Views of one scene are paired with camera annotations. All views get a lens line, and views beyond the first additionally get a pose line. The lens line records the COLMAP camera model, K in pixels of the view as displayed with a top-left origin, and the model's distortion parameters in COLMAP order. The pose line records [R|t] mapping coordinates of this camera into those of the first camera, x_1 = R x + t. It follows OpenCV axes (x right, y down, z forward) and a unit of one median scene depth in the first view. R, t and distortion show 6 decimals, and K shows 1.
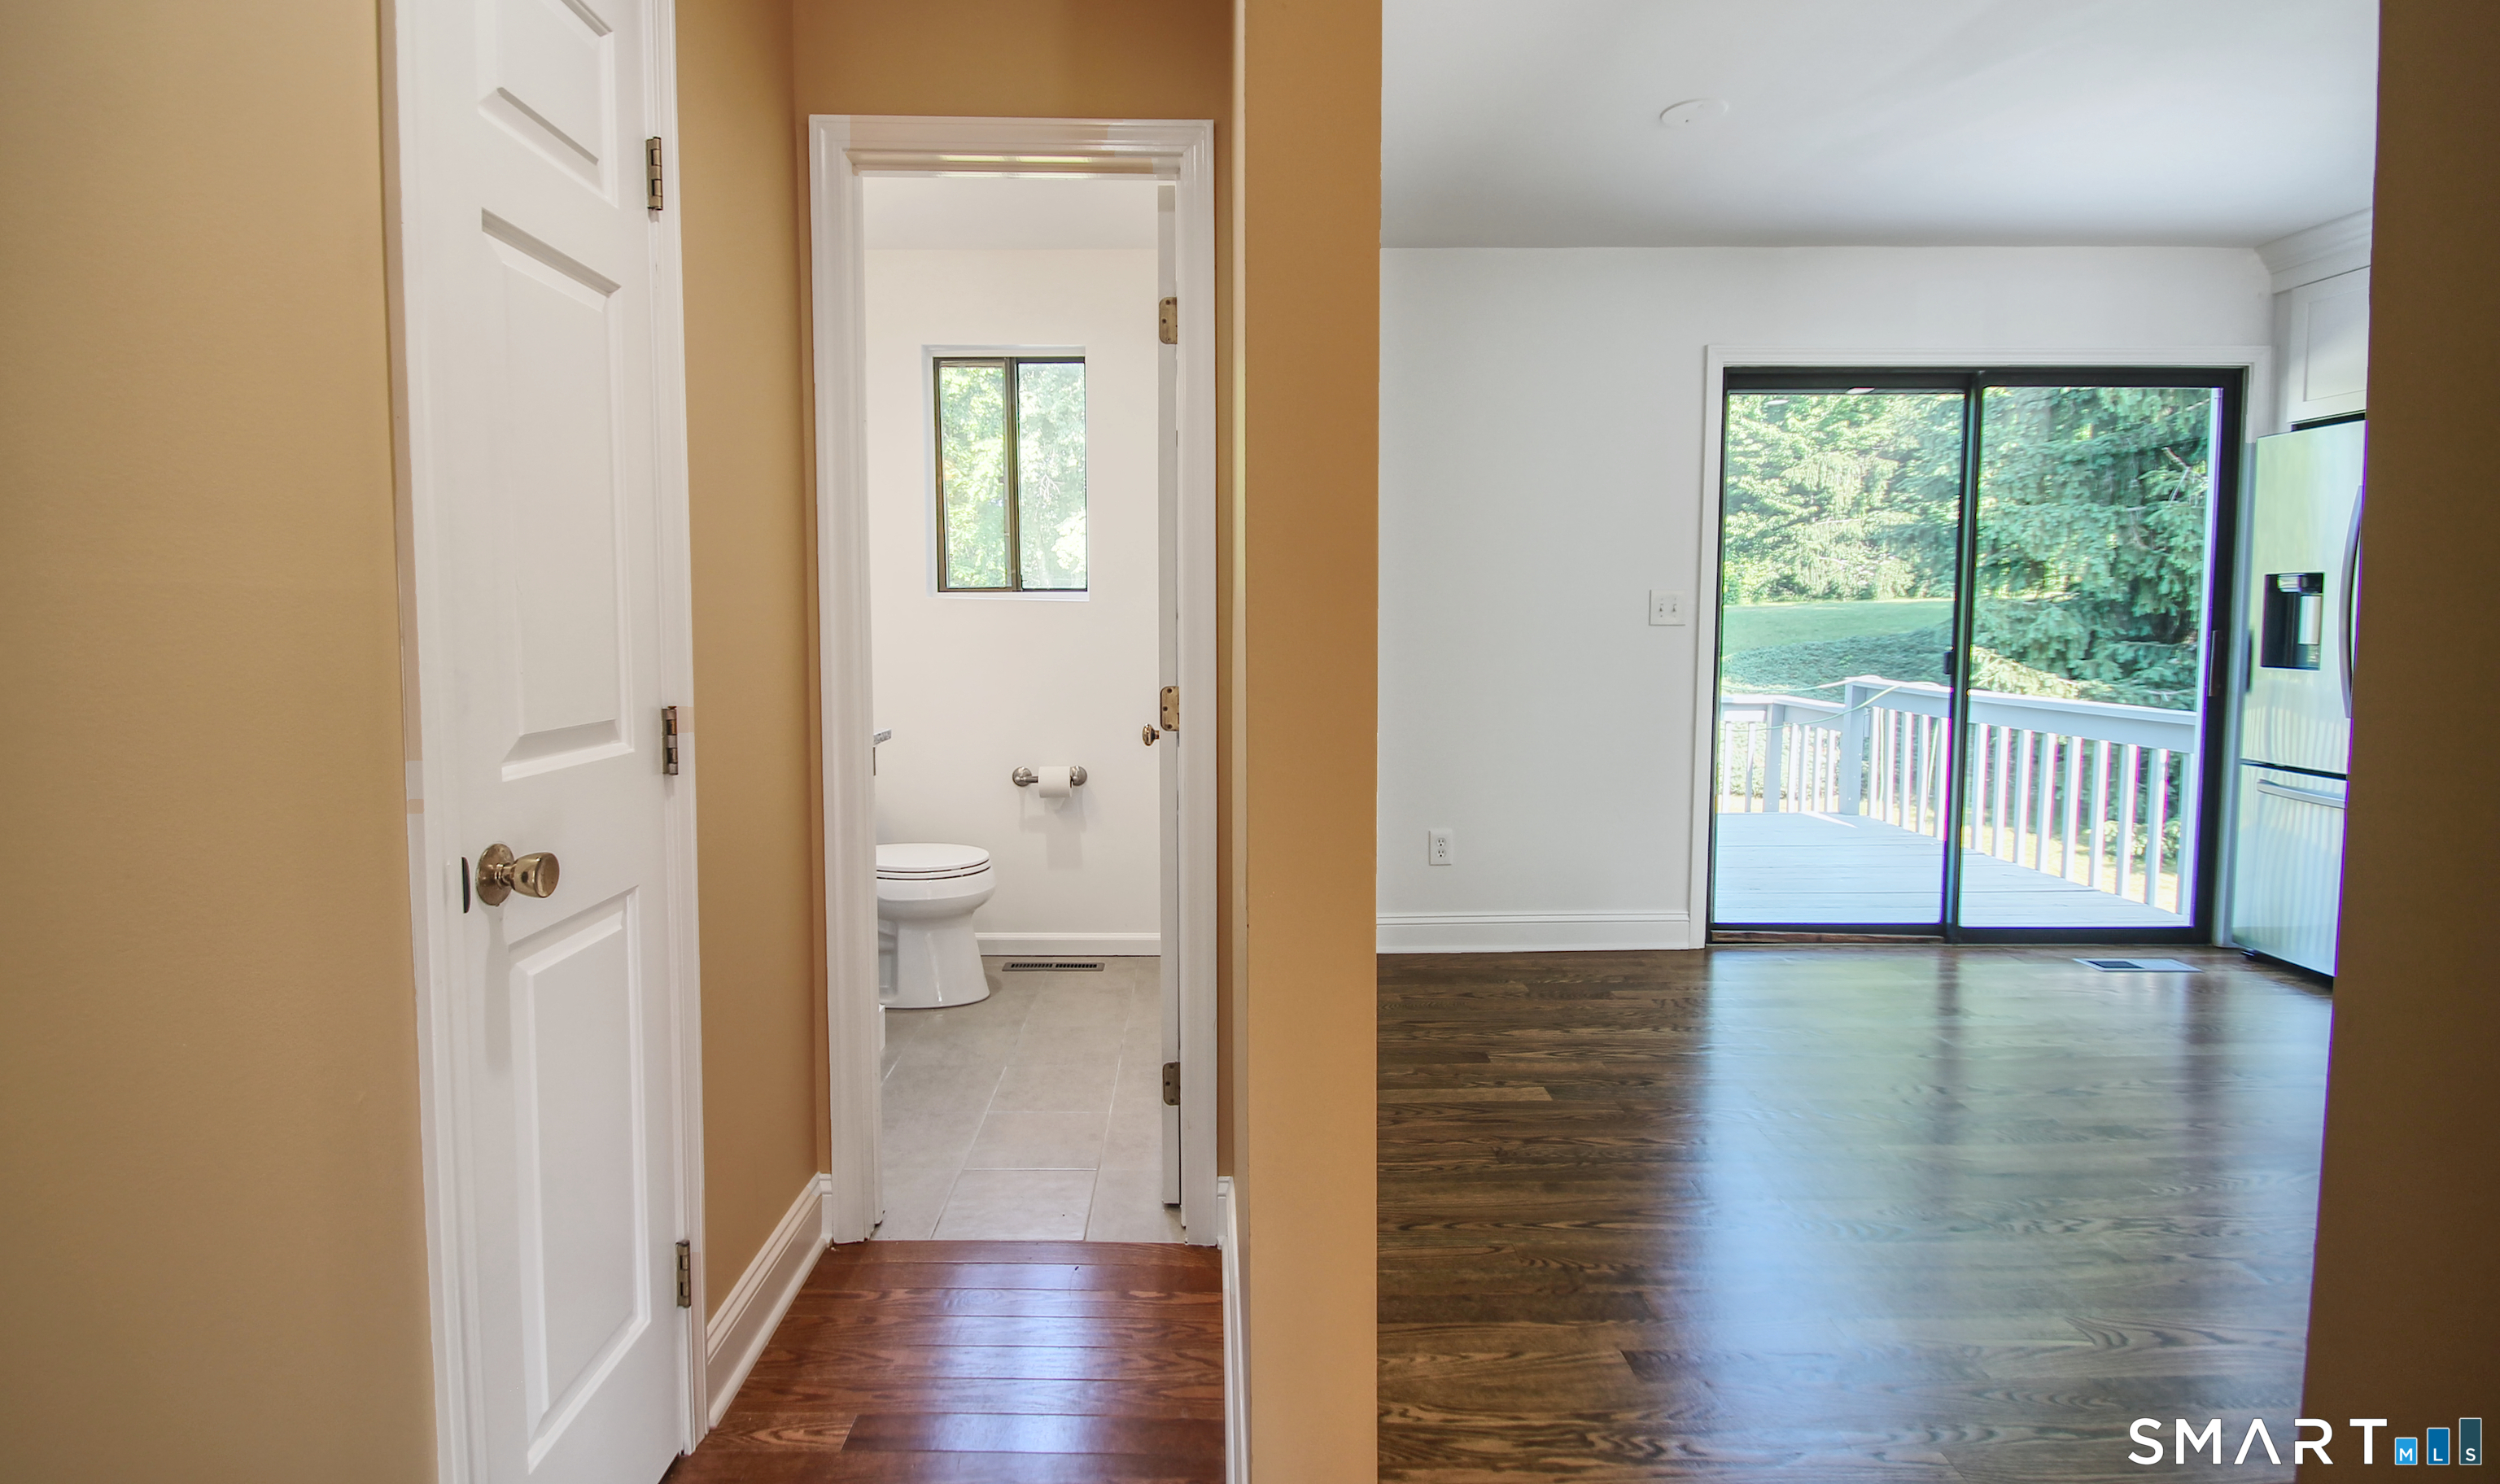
lens RADIAL K [[1483.6, 0, 1251.5], [0, 1483.6, 735.7], [0, 0, 1]] dist [0.001837, 0.000225]
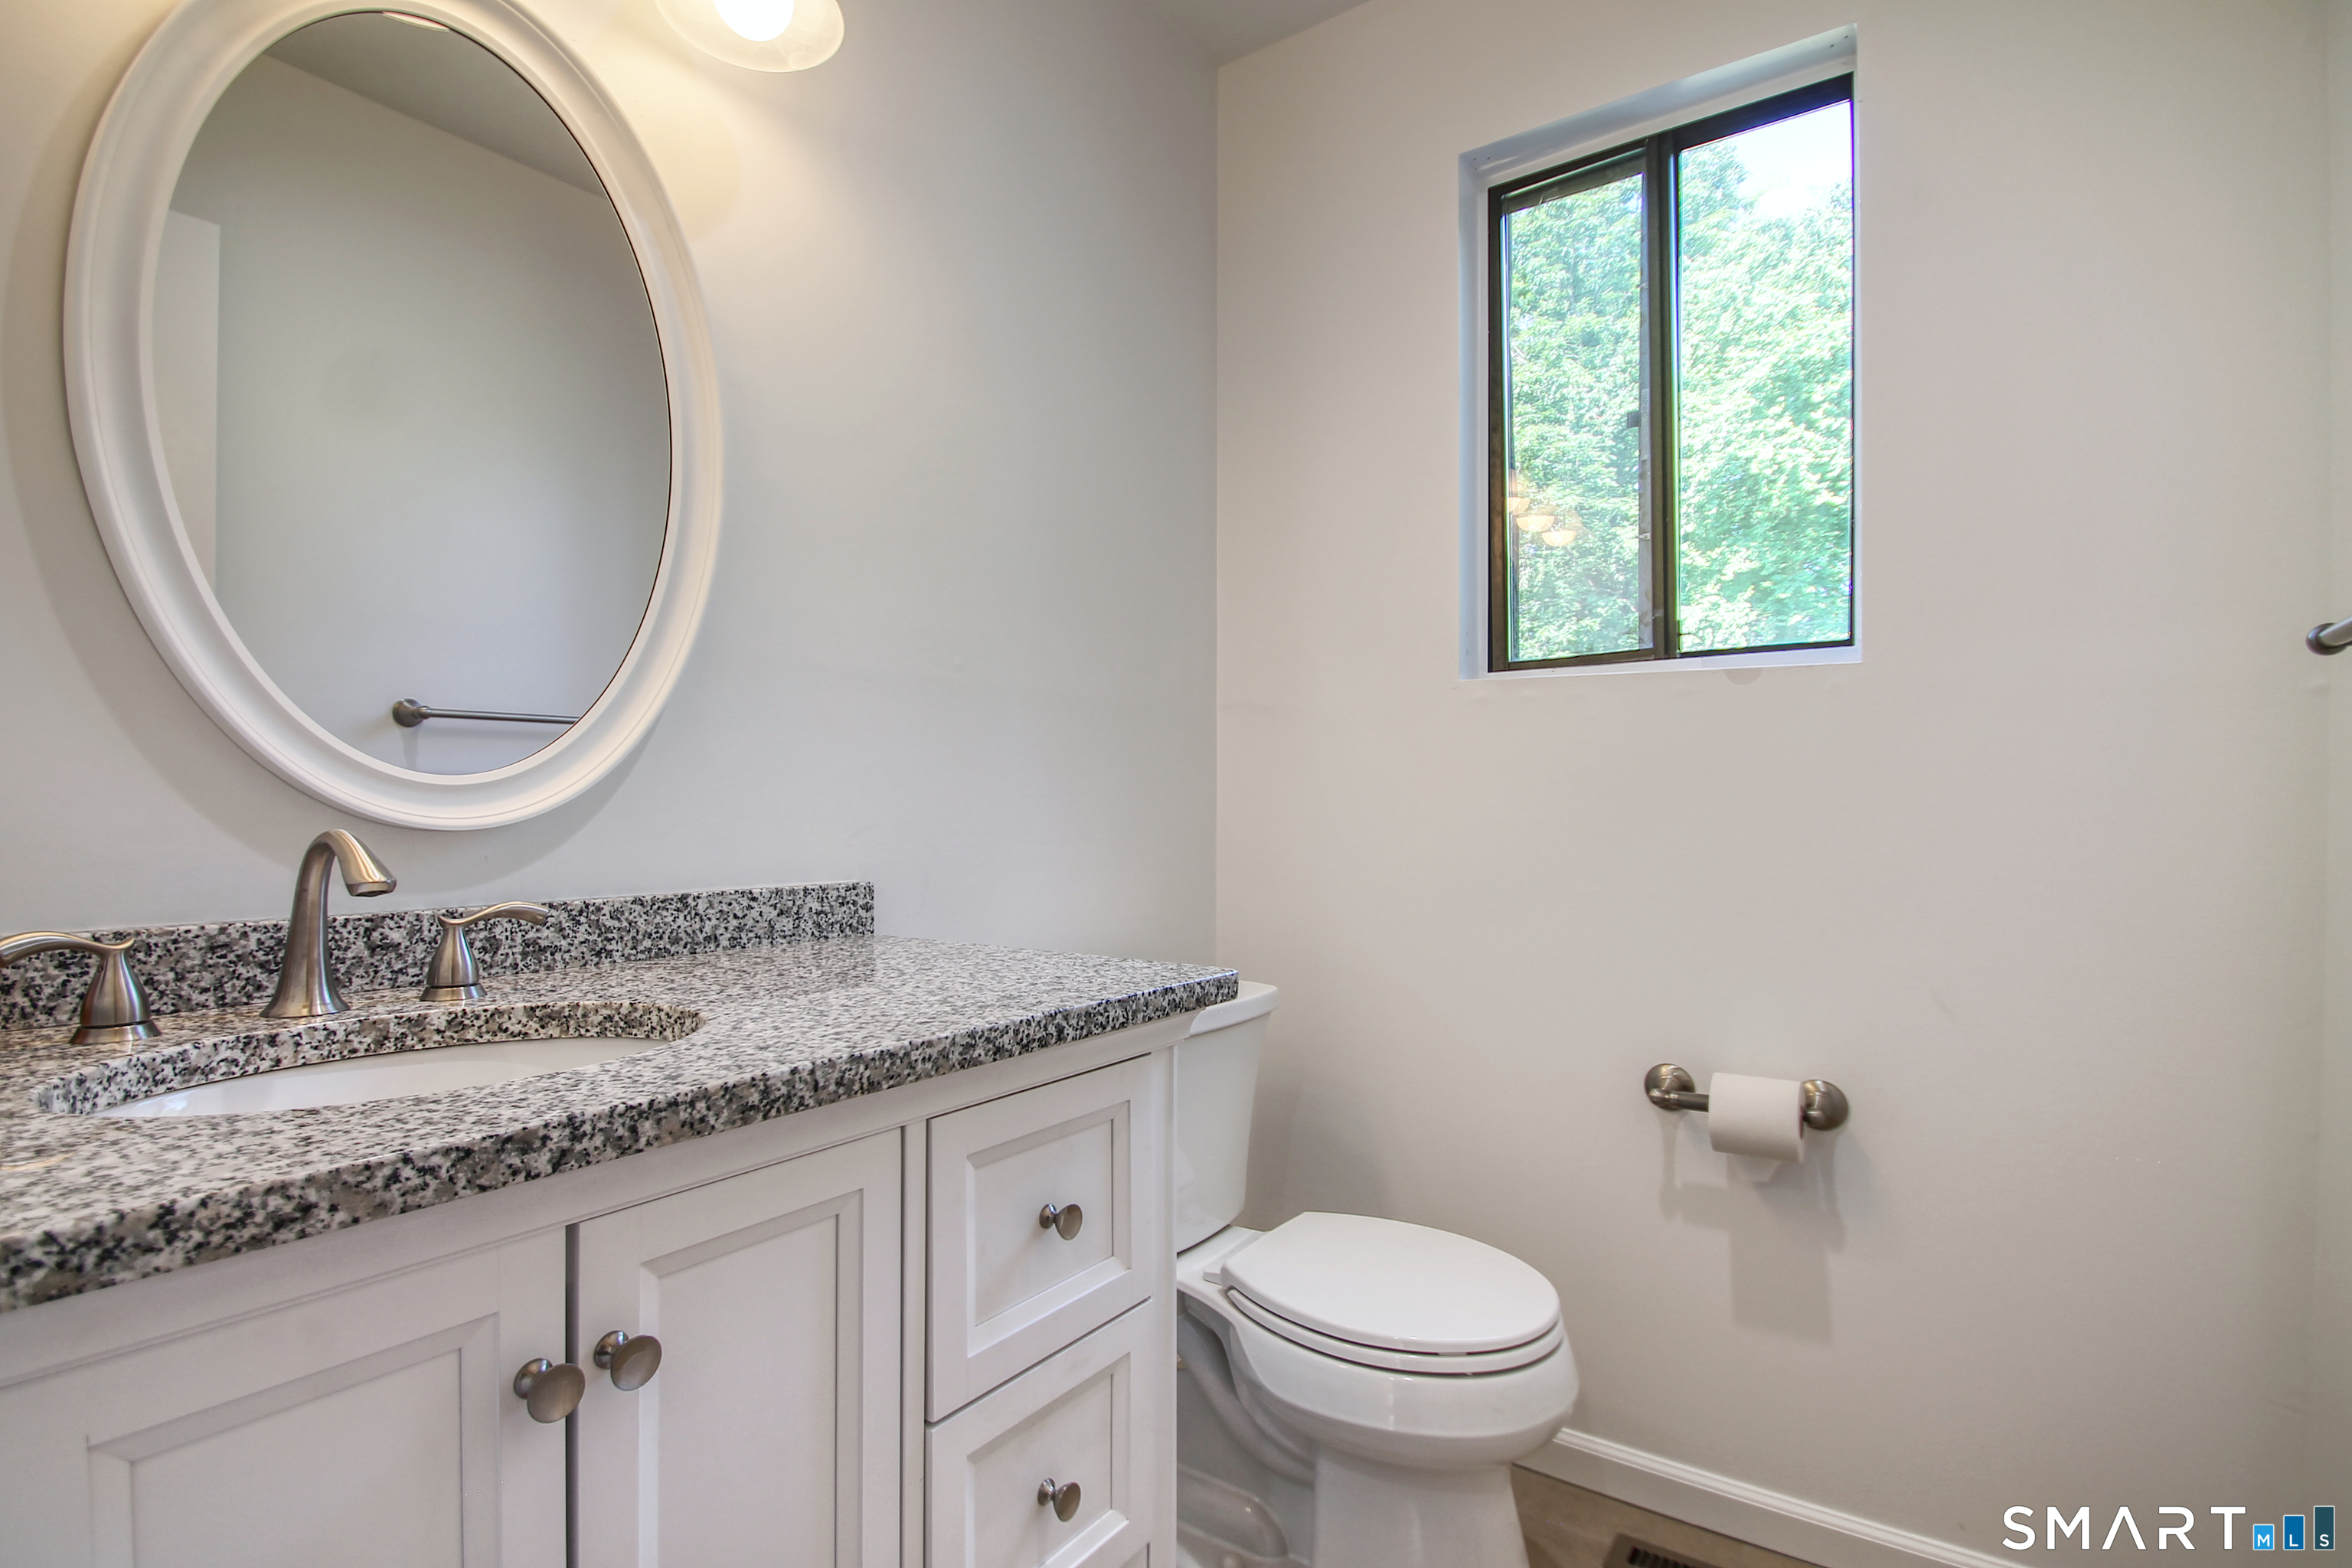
lens RADIAL K [[1088.5, 0, 1171.8], [0, 1088.5, 787.4], [0, 0, 1]] dist [0.014281, 0.000090]
pose [[0.807958, 0.000788, -0.589239, -0.085135], [-0.049161, 0.996603, -0.066075, -0.030397], [0.587186, 0.082354, 0.805252, 0.656100]]
